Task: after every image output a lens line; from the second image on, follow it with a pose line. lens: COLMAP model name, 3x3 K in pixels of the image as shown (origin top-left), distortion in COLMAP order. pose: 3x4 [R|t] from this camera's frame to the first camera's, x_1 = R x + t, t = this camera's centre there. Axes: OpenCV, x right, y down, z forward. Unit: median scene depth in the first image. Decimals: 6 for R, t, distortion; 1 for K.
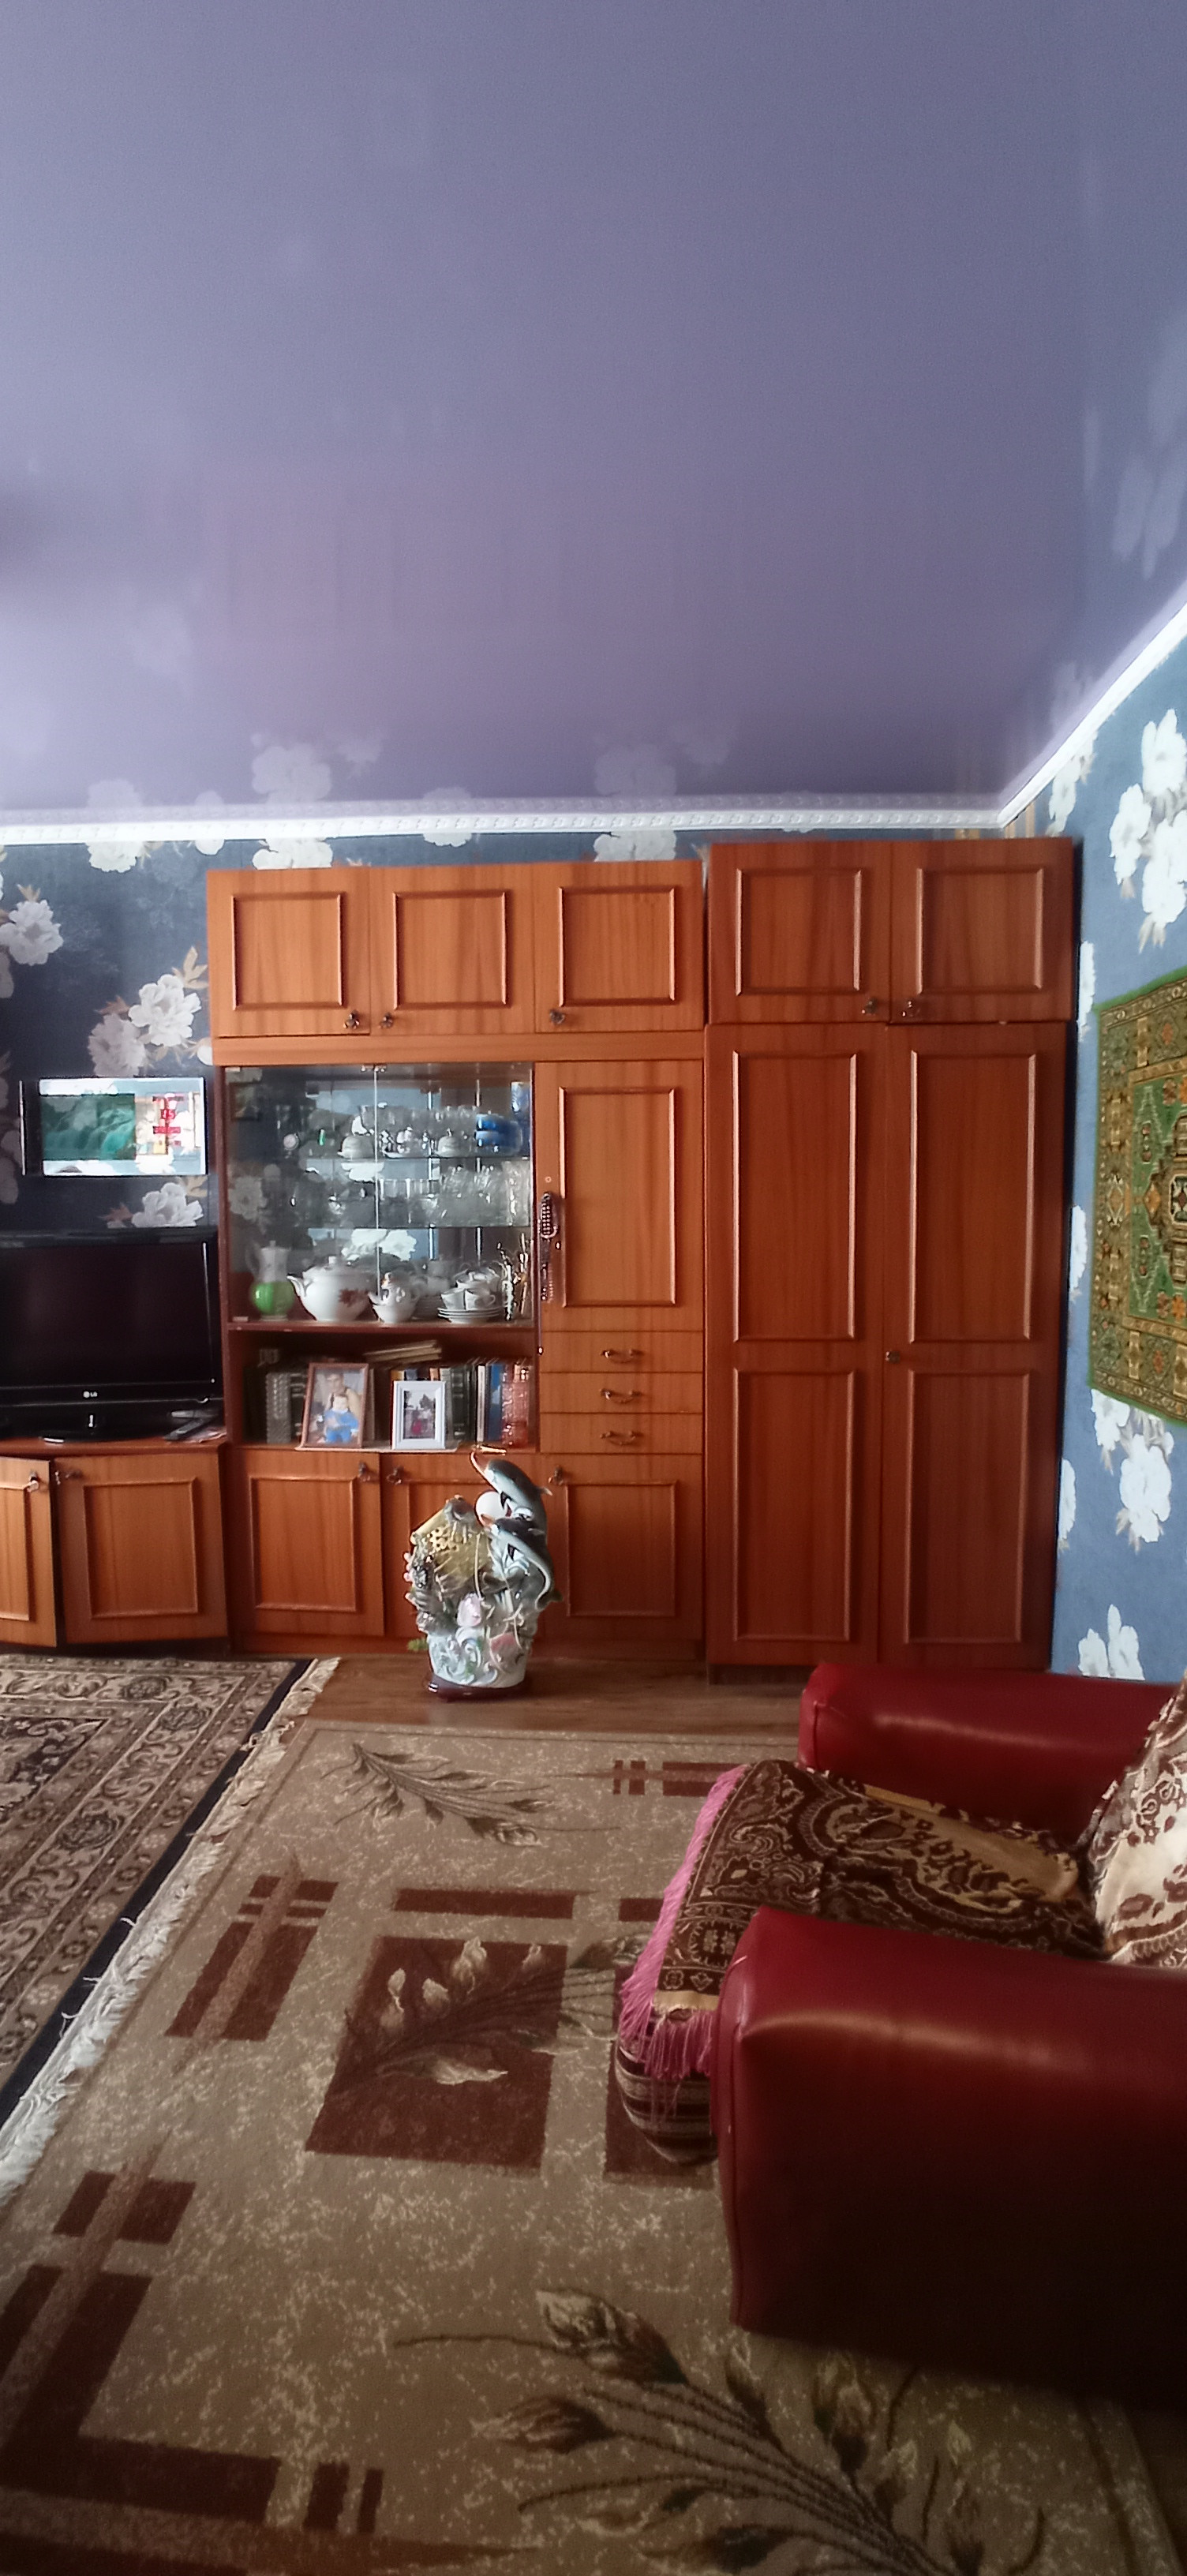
lens RADIAL K [[1170.9, 0, 592.0], [0, 1170.9, 1295.0], [0, 0, 1]] dist [-0.047430, 0.021867]
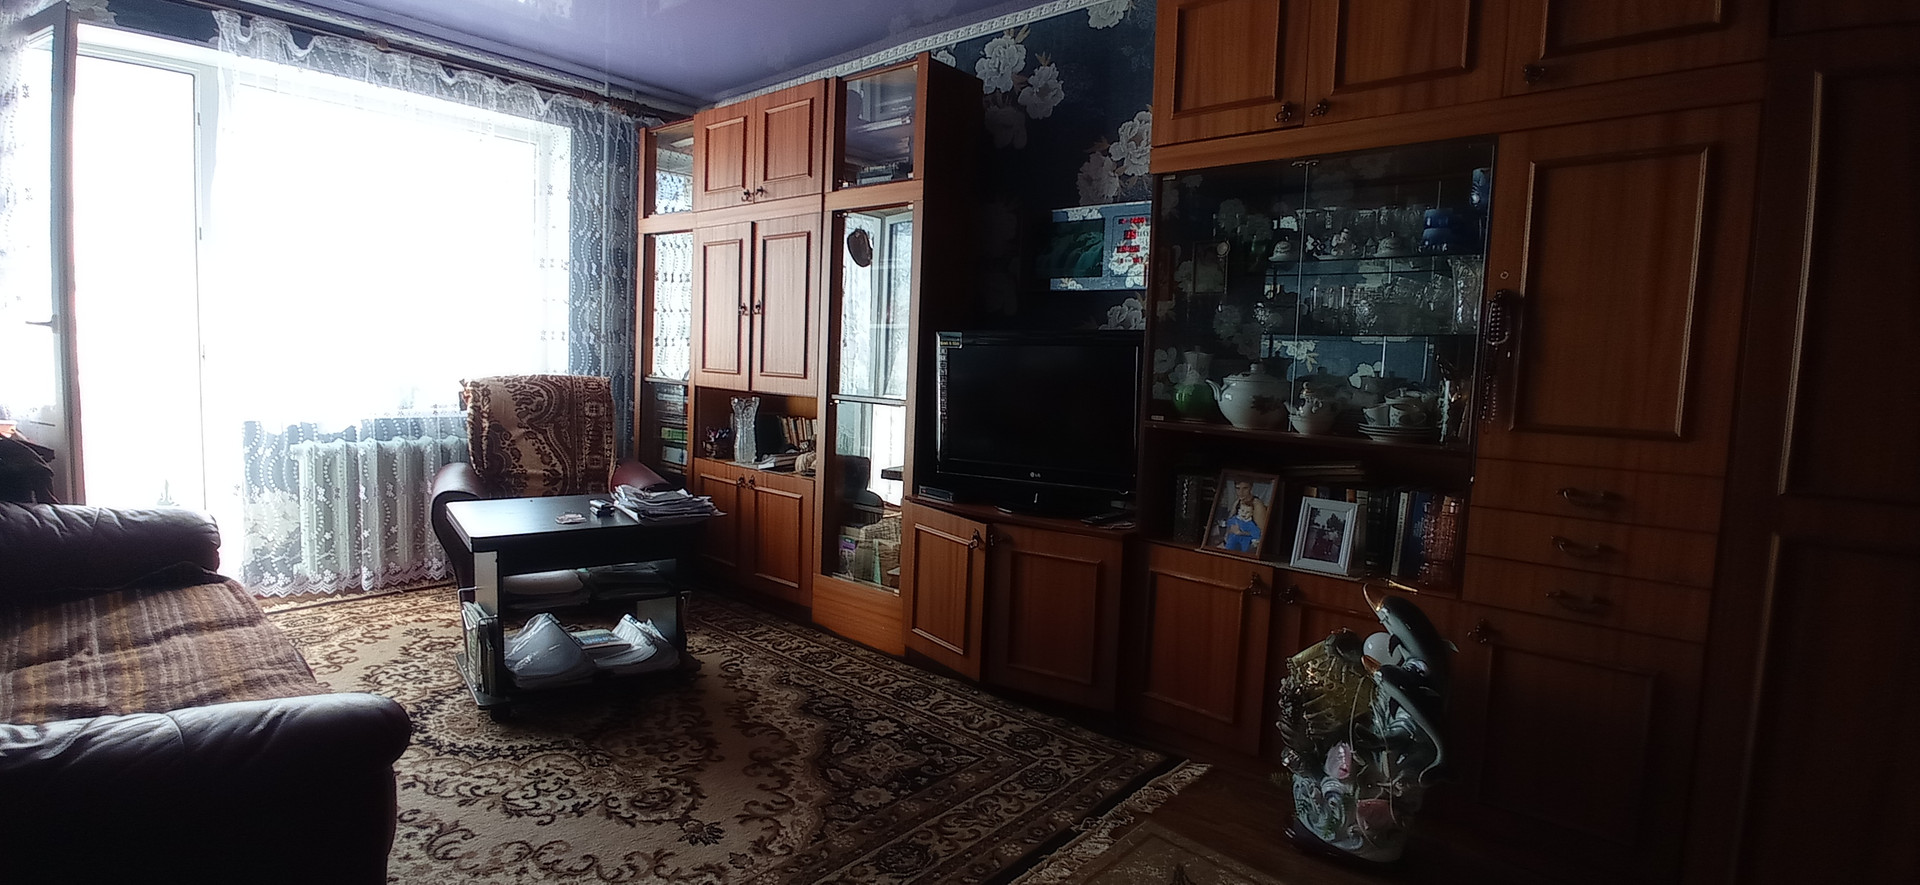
lens RADIAL K [[872.7, 0, 965.8], [0, 872.7, 439.8], [0, 0, 1]] dist [-0.047430, 0.021867]
pose [[0.778540, 0.089190, -0.621225, 0.052791], [-0.095783, 0.995140, 0.022836, 0.039369], [0.620243, 0.041724, 0.783299, 0.284681]]
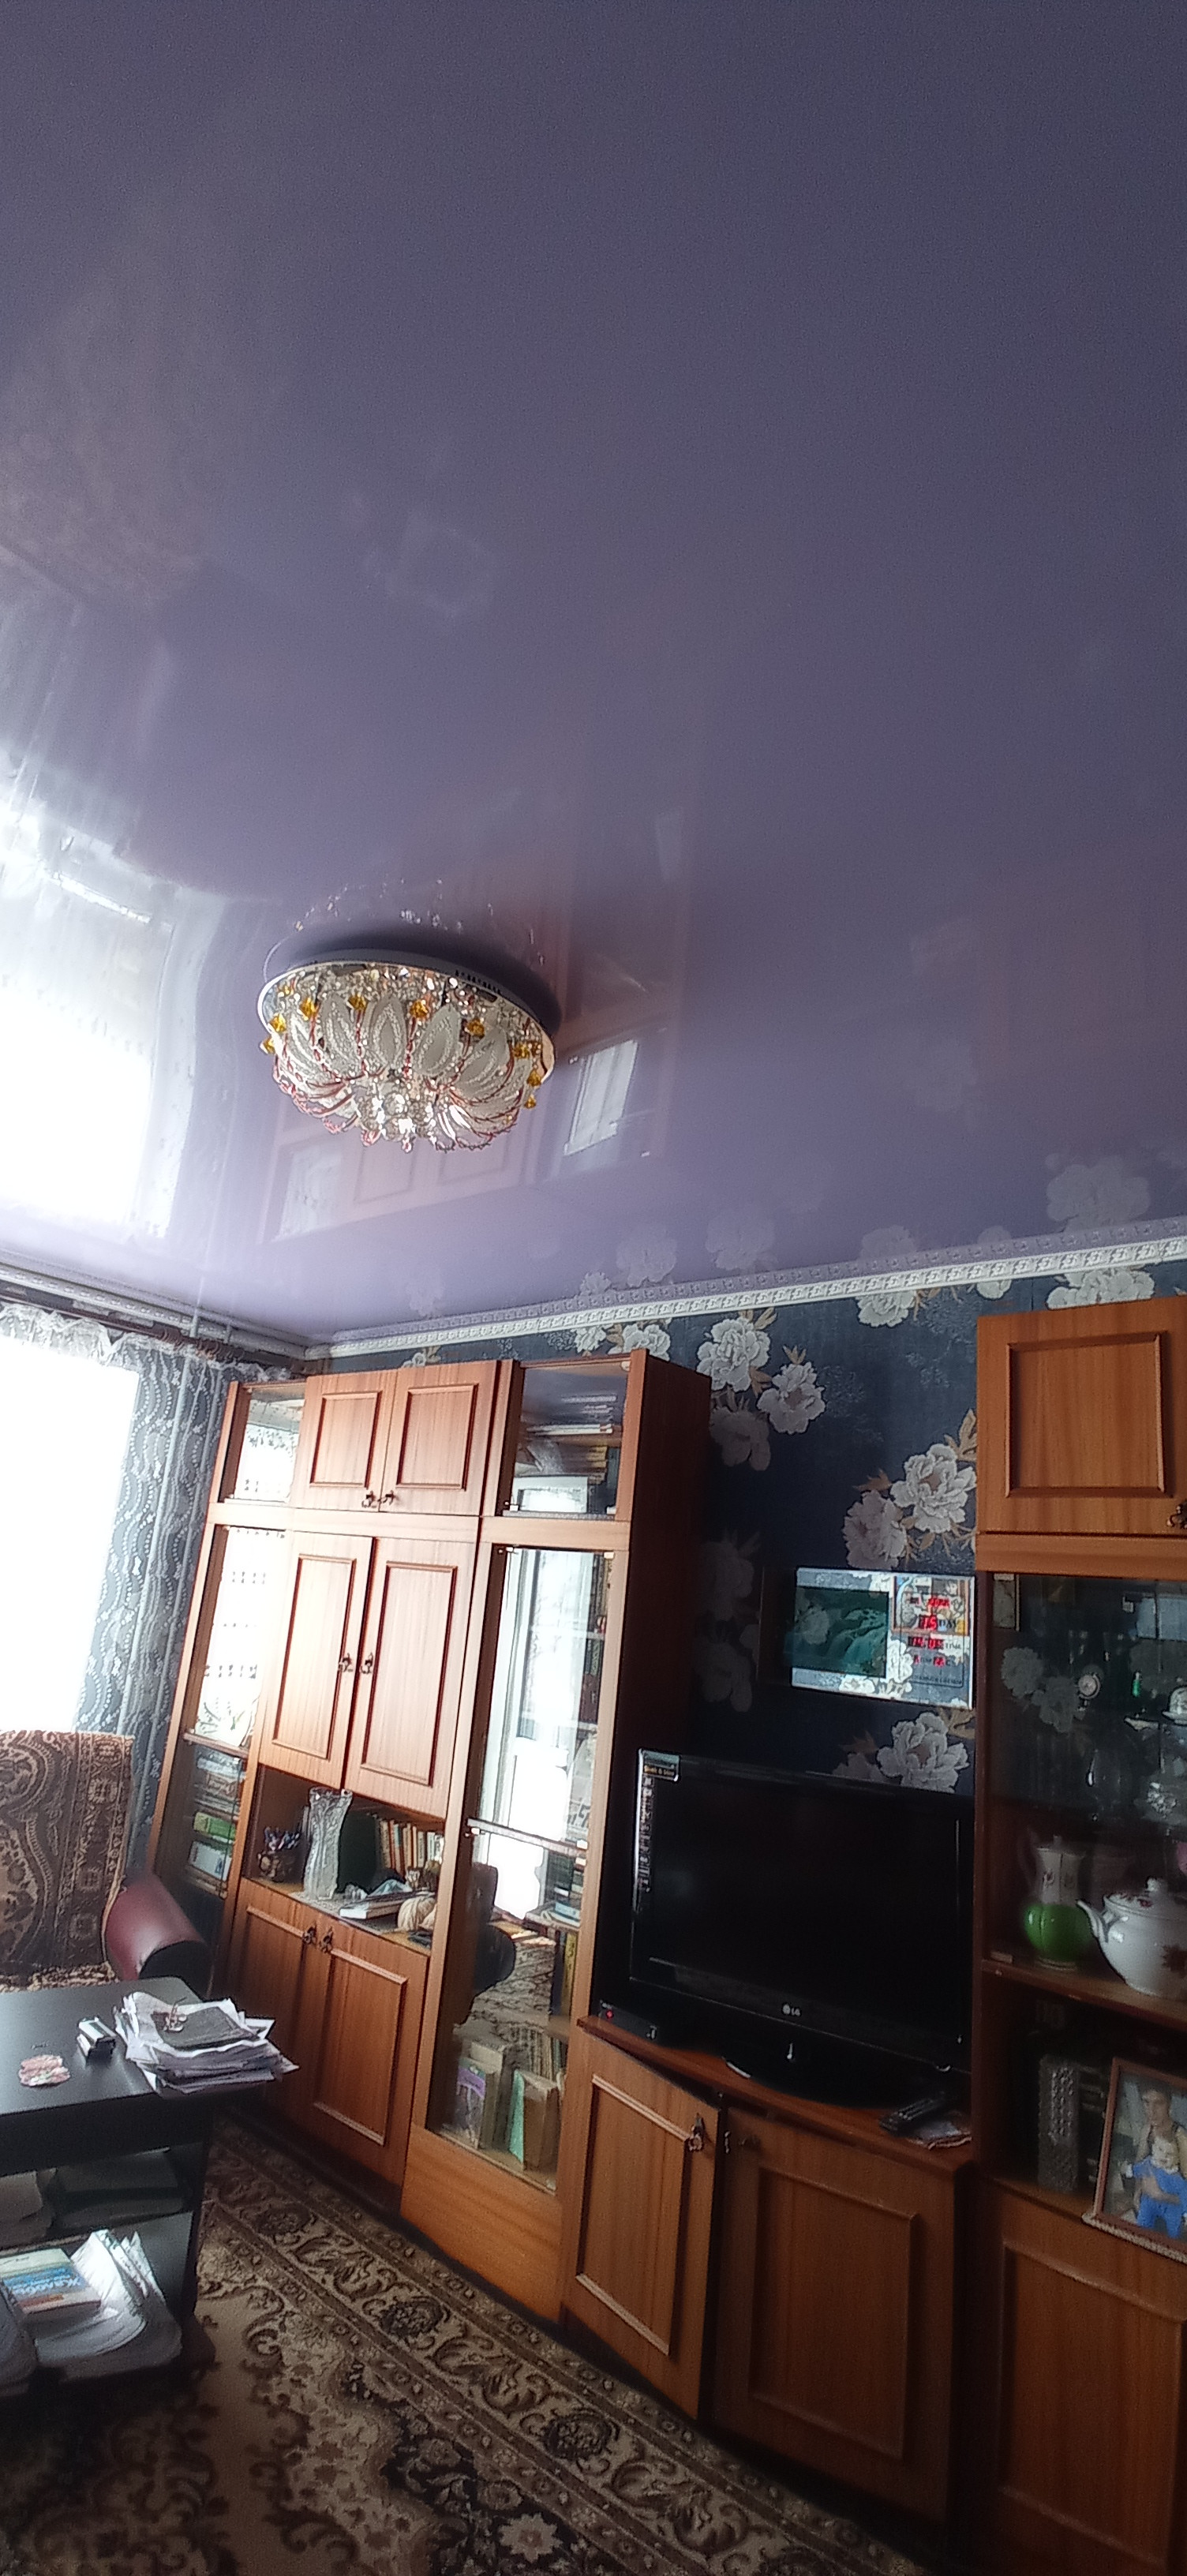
lens RADIAL K [[1170.9, 0, 592.0], [0, 1170.9, 1295.0], [0, 0, 1]] dist [-0.047430, 0.021867]
pose [[0.770739, -0.089876, -0.630780, -0.035704], [-0.148754, 0.937260, -0.315304, -0.091604], [0.619543, 0.336848, 0.709013, 0.270340]]
